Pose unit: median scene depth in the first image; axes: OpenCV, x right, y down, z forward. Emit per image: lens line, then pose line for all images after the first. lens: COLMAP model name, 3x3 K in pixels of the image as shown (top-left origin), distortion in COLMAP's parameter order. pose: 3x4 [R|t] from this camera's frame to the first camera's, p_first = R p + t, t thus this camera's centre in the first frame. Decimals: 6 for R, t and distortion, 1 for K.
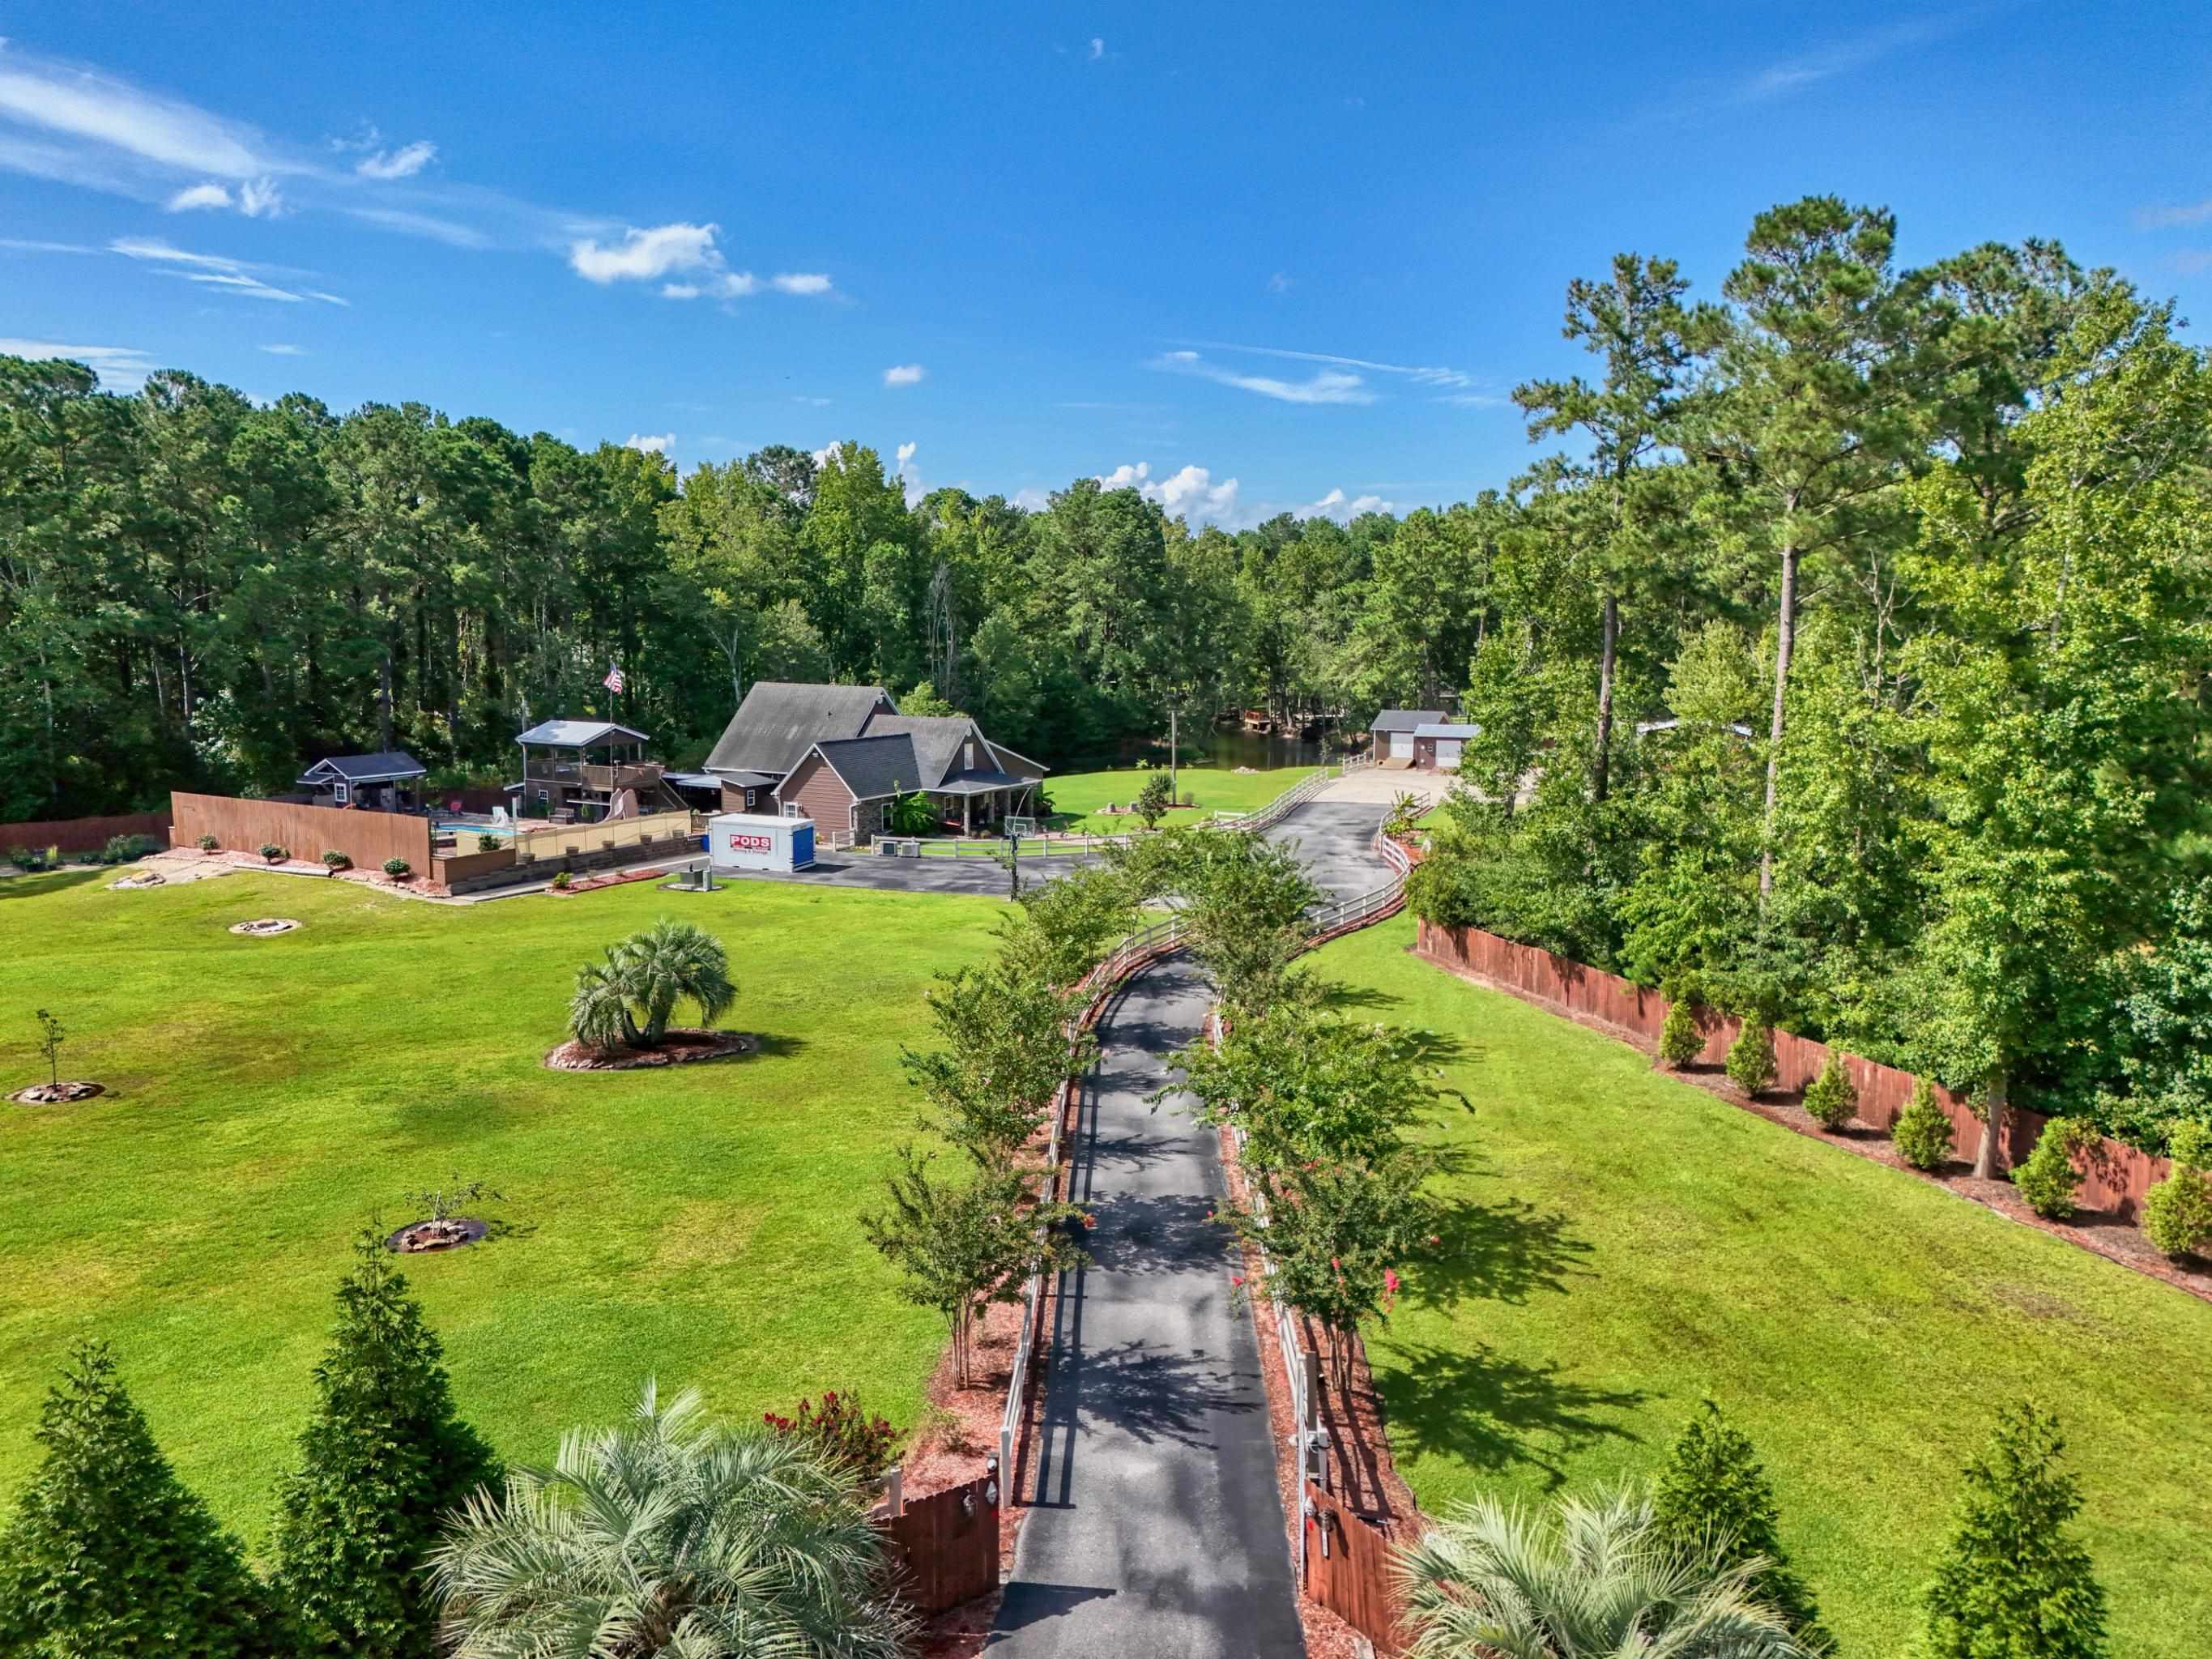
lens RADIAL K [[1622.0, 0, 1113.3], [0, 1622.0, 822.7], [0, 0, 1]] dist [0.106005, -0.146571]
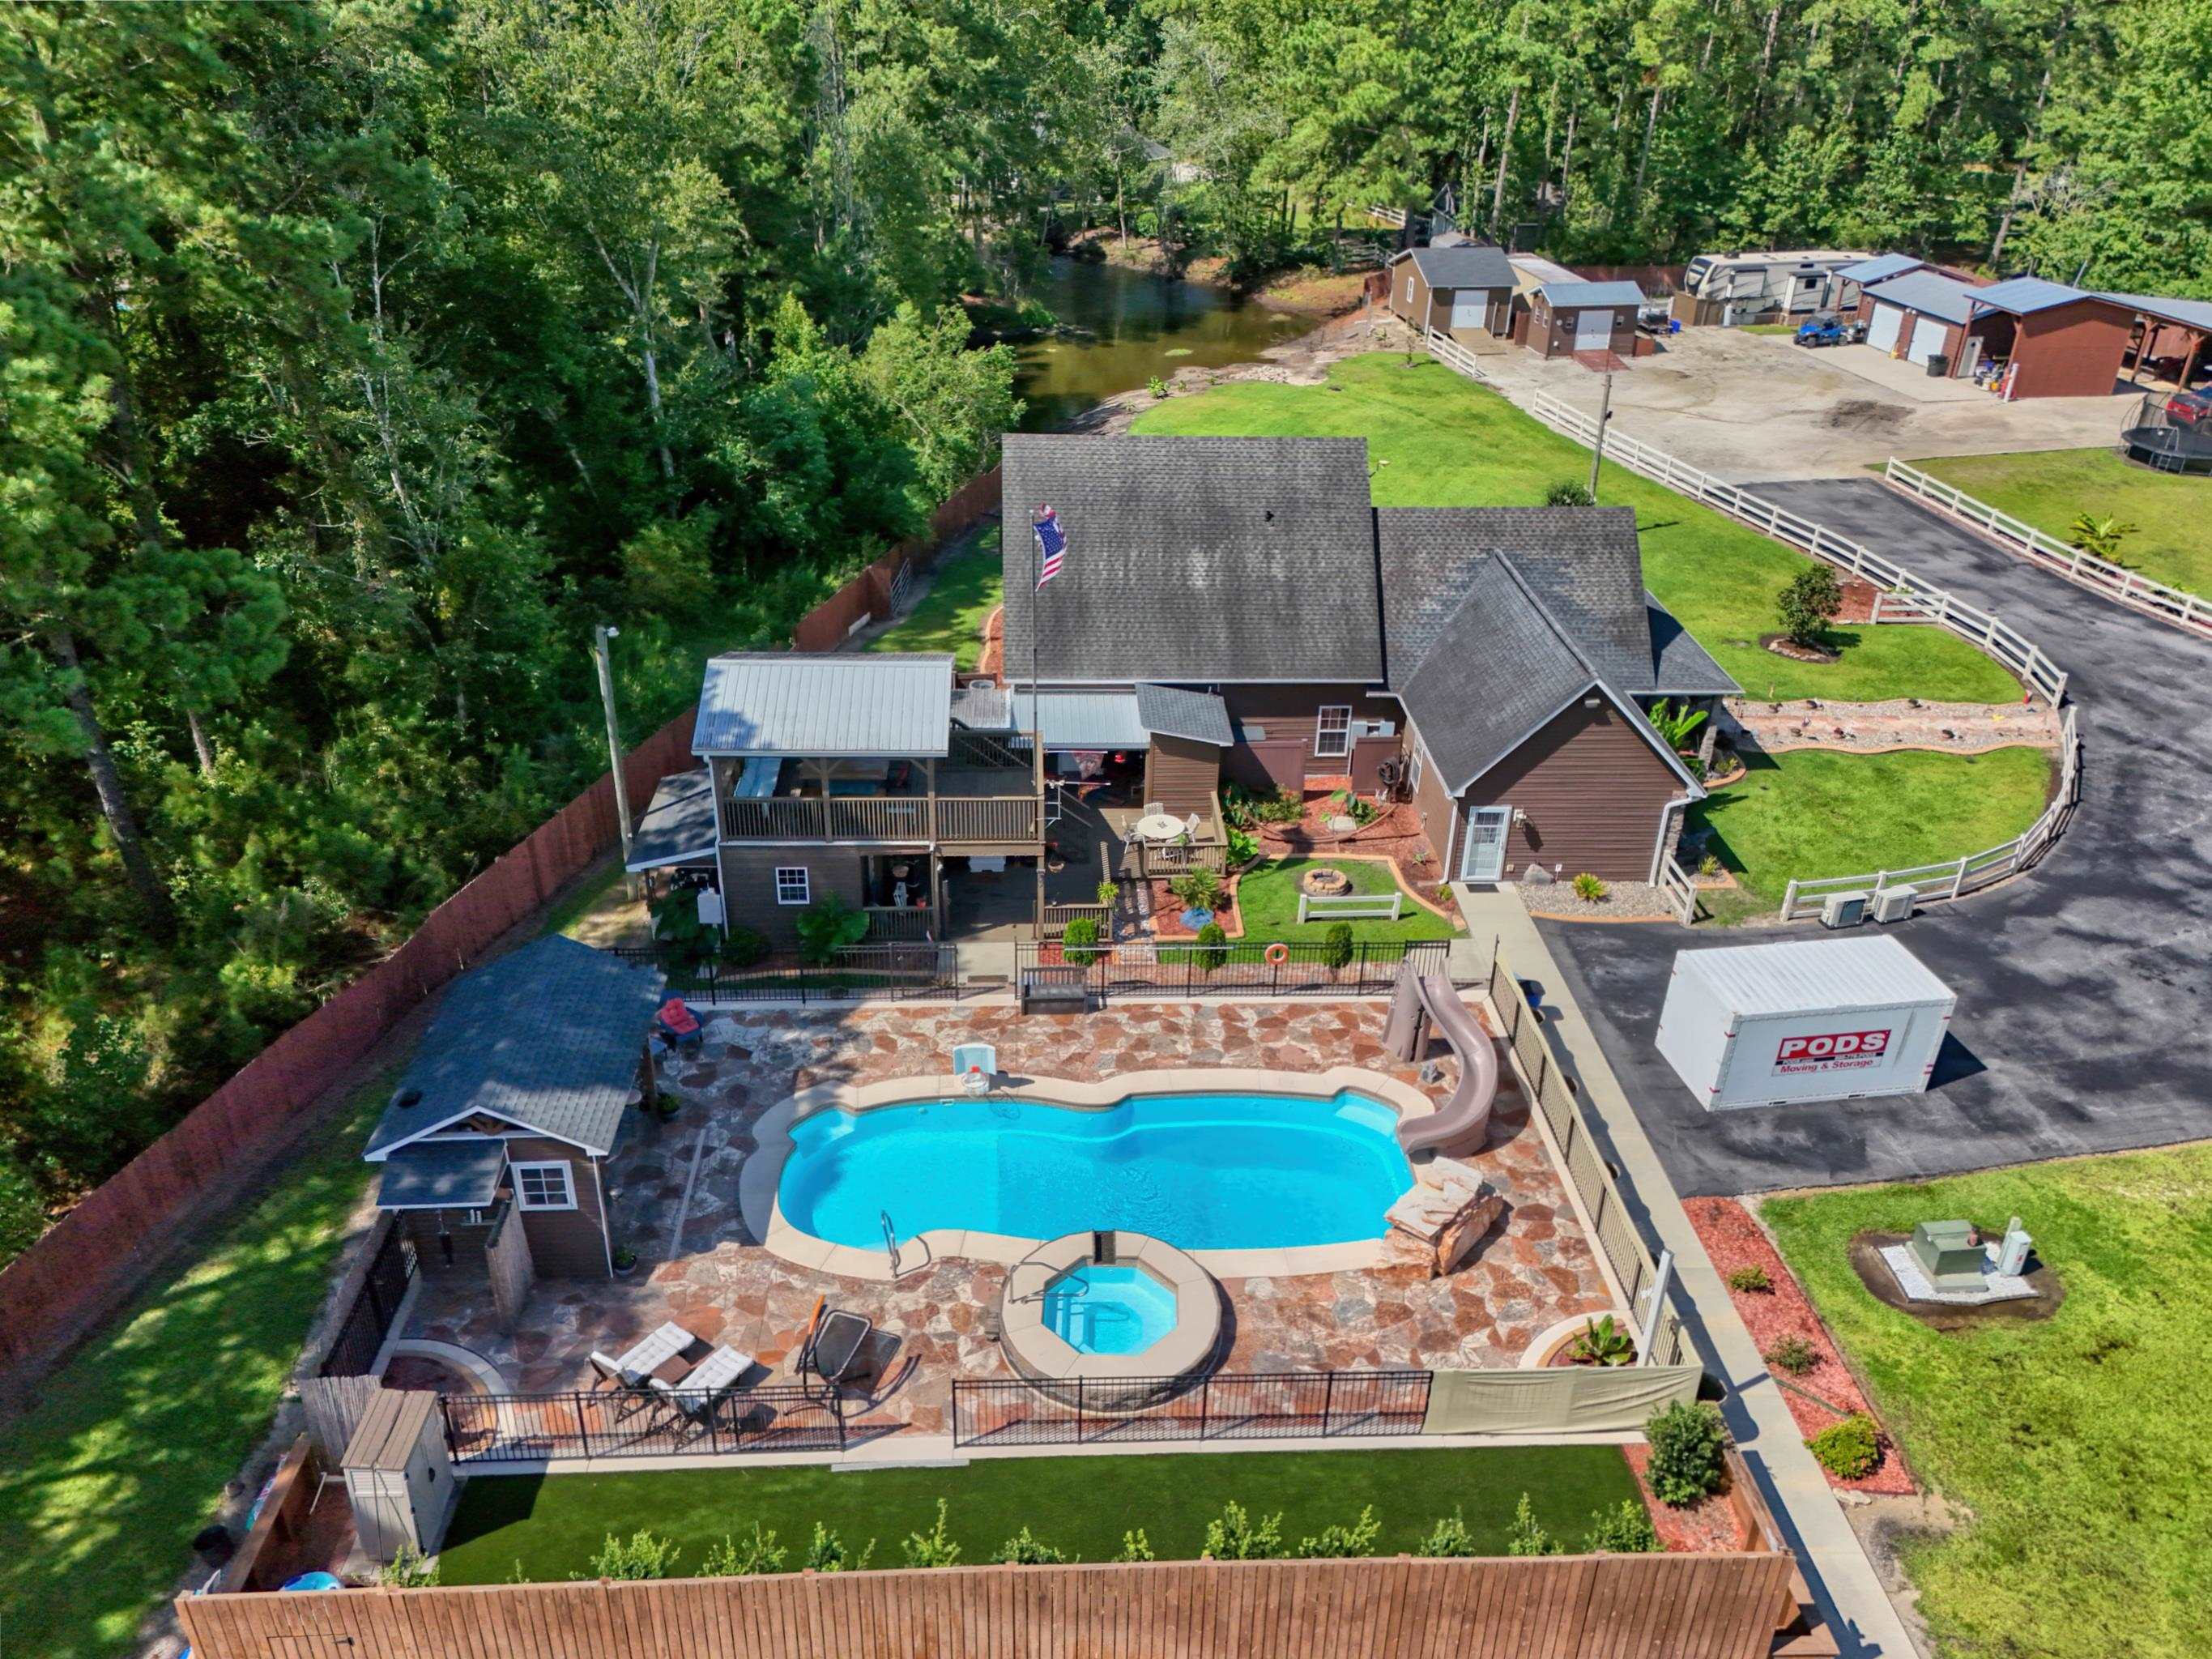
lens RADIAL K [[1663.9, 0, 1106.0], [0, 1663.9, 829.5], [0, 0, 1]] dist [0.047085, -0.004857]
pose [[0.849133, -0.239292, 0.470864, -0.462267], [0.051693, 0.924855, 0.376789, -0.166520], [-0.525644, -0.295604, 0.797695, 0.661282]]
